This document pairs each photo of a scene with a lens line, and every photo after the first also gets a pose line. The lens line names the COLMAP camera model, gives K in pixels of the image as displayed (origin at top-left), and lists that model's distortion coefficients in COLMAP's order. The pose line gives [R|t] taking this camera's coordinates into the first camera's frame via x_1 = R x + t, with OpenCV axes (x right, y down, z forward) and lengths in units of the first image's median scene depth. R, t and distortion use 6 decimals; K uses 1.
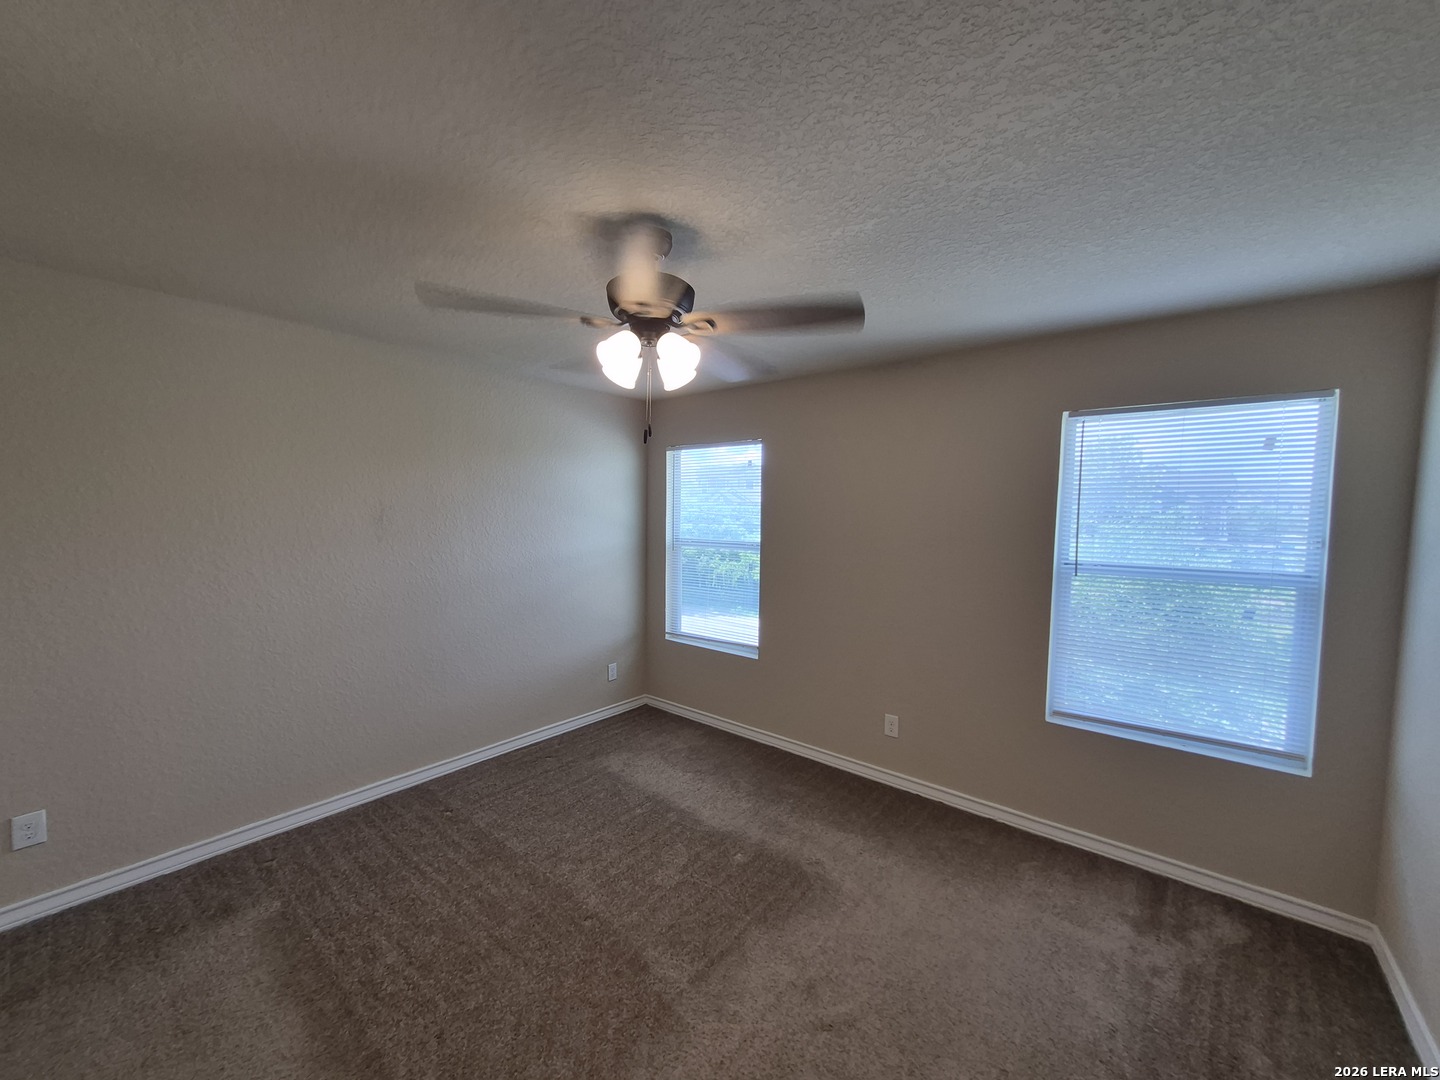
lens RADIAL K [[564.0, 0, 715.0], [0, 564.0, 555.8], [0, 0, 1]] dist [0.004470, 0.000836]
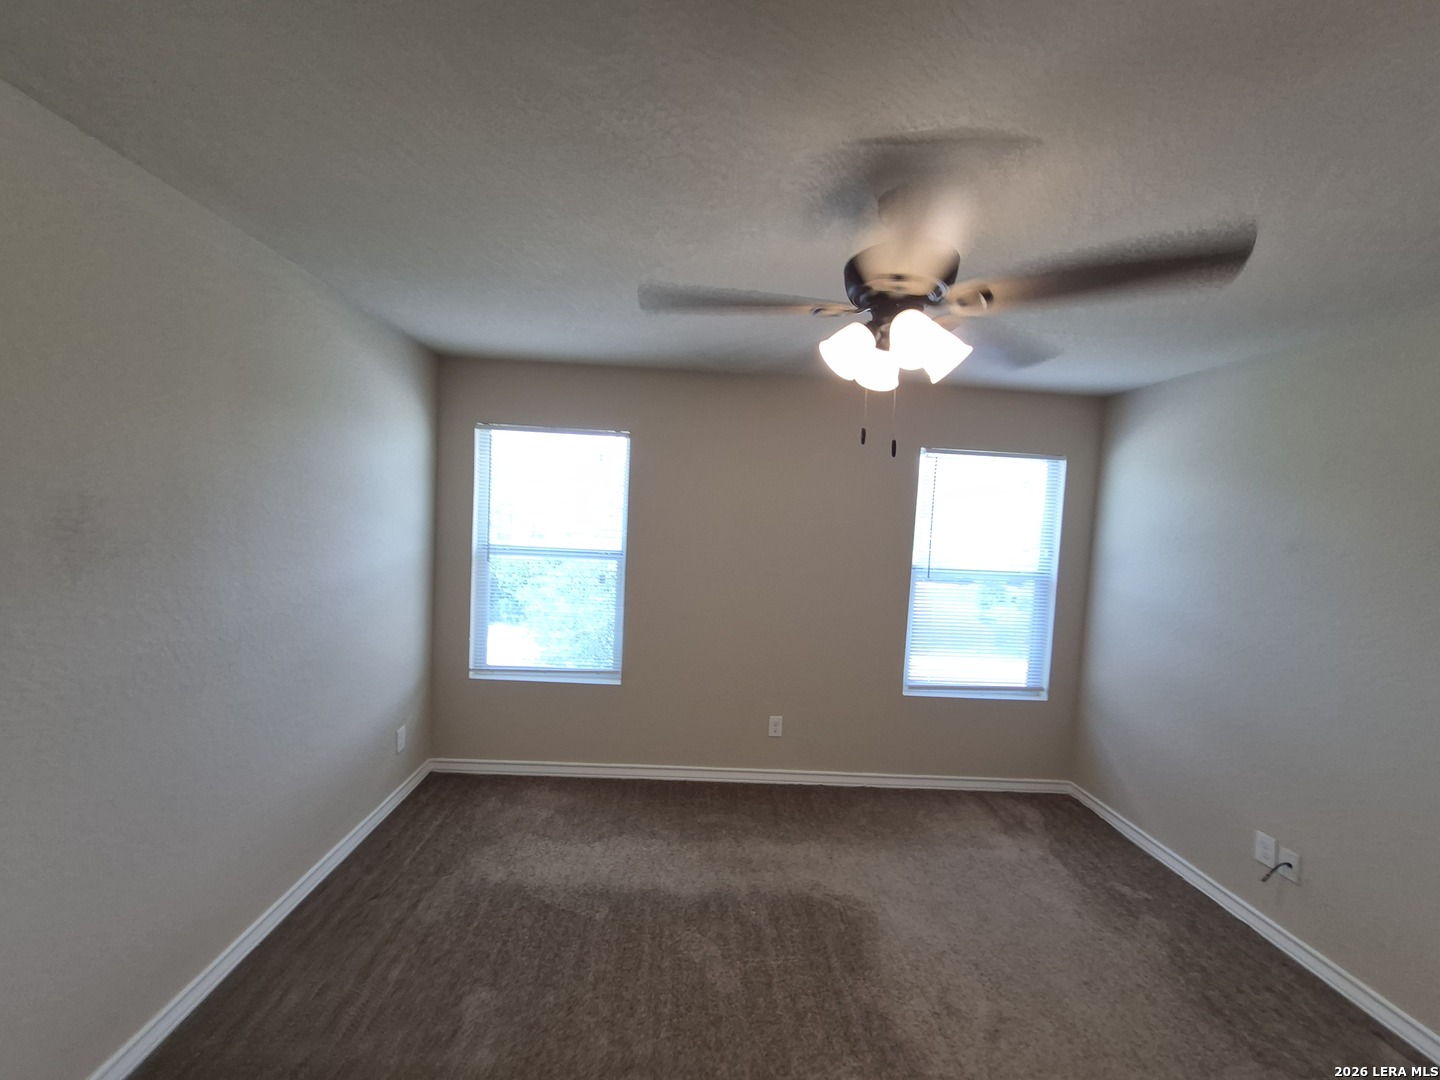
lens RADIAL K [[564.0, 0, 721.9], [0, 564.0, 544.5], [0, 0, 1]] dist [0.004470, 0.000836]
pose [[0.748010, -0.015869, 0.663497, -0.578356], [0.010975, 0.999873, 0.011542, -0.062751], [-0.663596, -0.001351, 0.748090, 0.366971]]
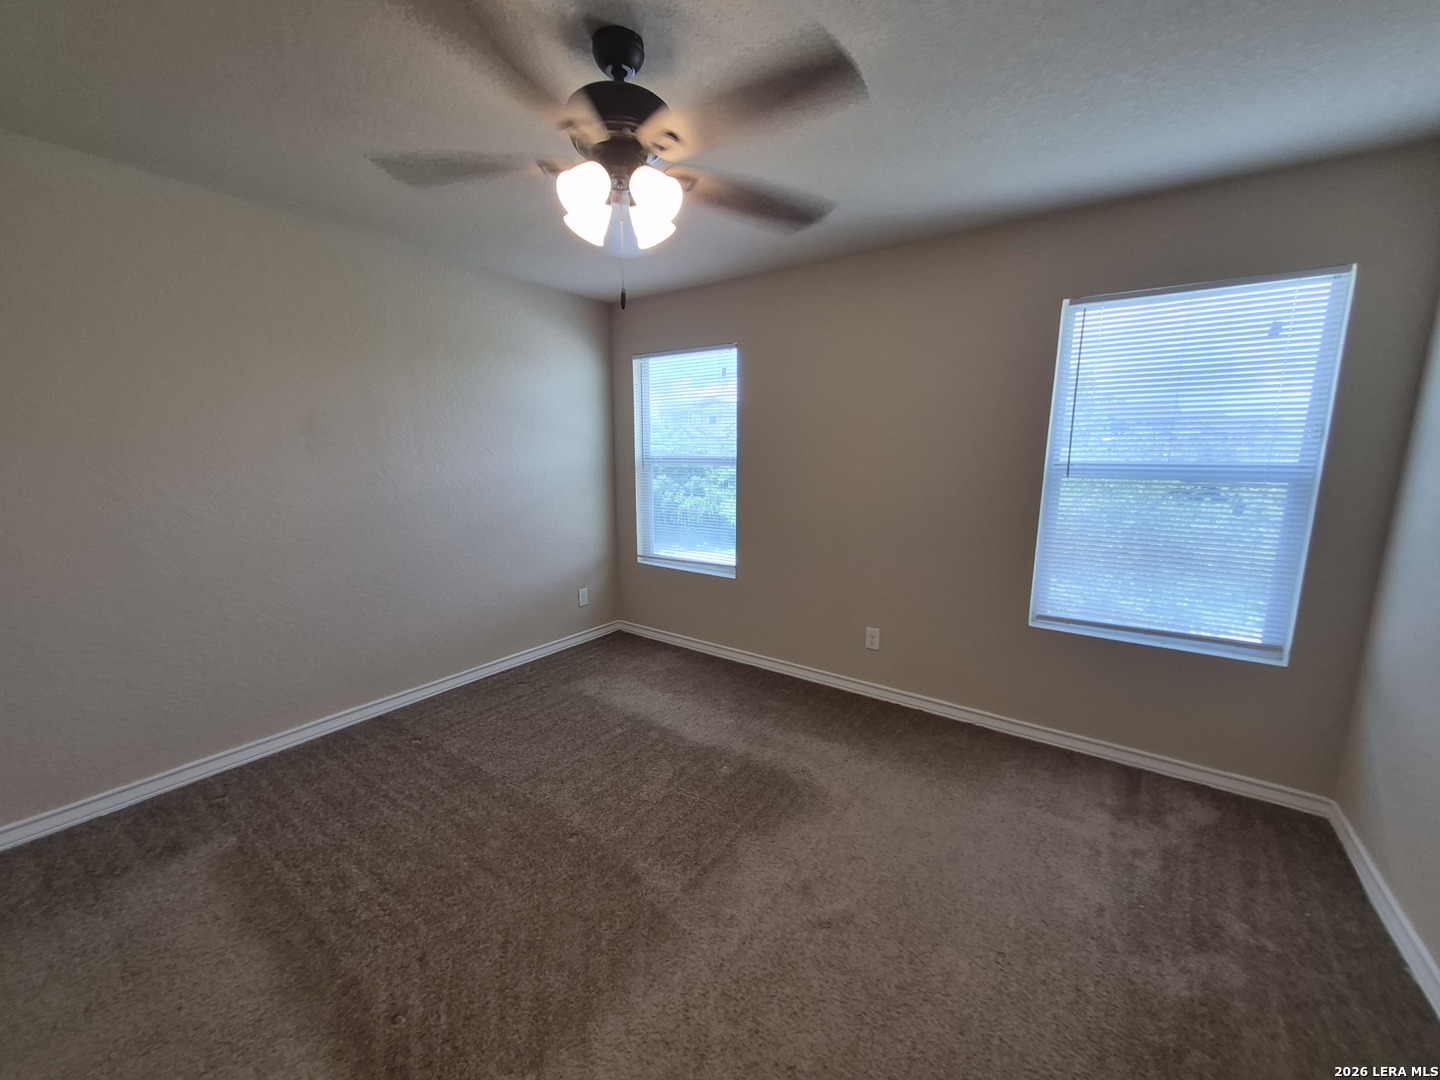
lens RADIAL K [[564.0, 0, 714.1], [0, 564.0, 551.4], [0, 0, 1]] dist [0.004470, 0.000836]
pose [[0.997900, -0.023209, 0.060474, -0.026671], [0.016779, 0.994358, 0.104744, 0.053150], [-0.062563, -0.103510, 0.992659, 0.067311]]
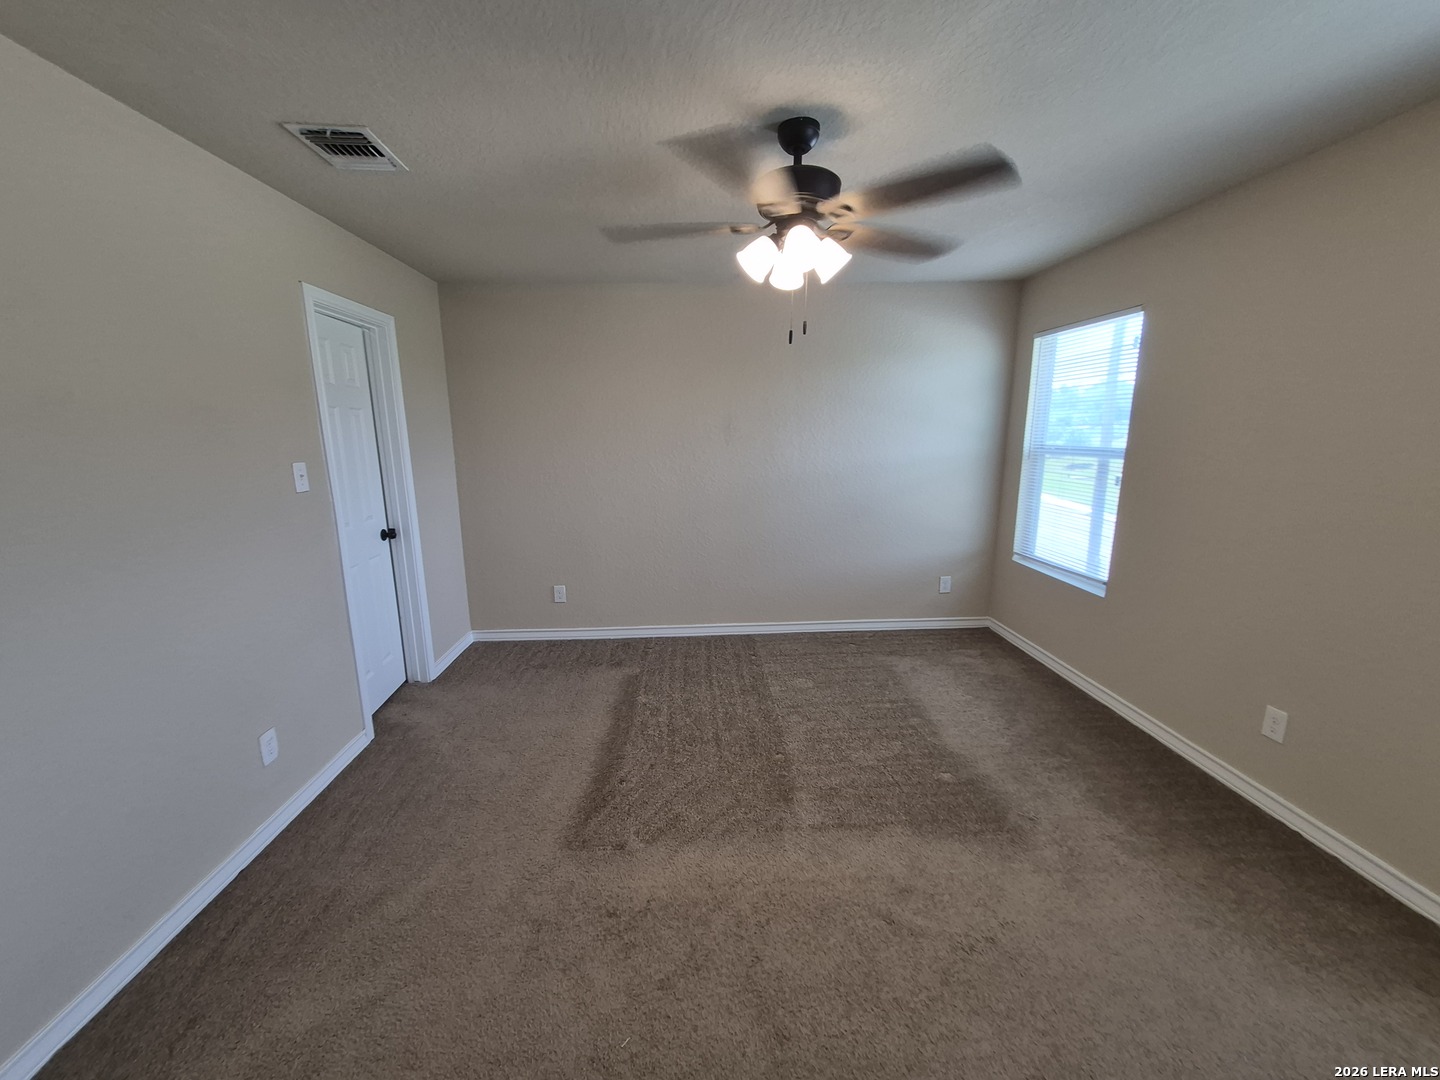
lens RADIAL K [[564.0, 0, 710.8], [0, 564.0, 551.6], [0, 0, 1]] dist [0.004470, 0.000836]
pose [[0.669084, 0.134565, -0.730903, 0.423487], [-0.032645, 0.987843, 0.151986, 0.024952], [0.742470, -0.077831, 0.665343, 0.094084]]
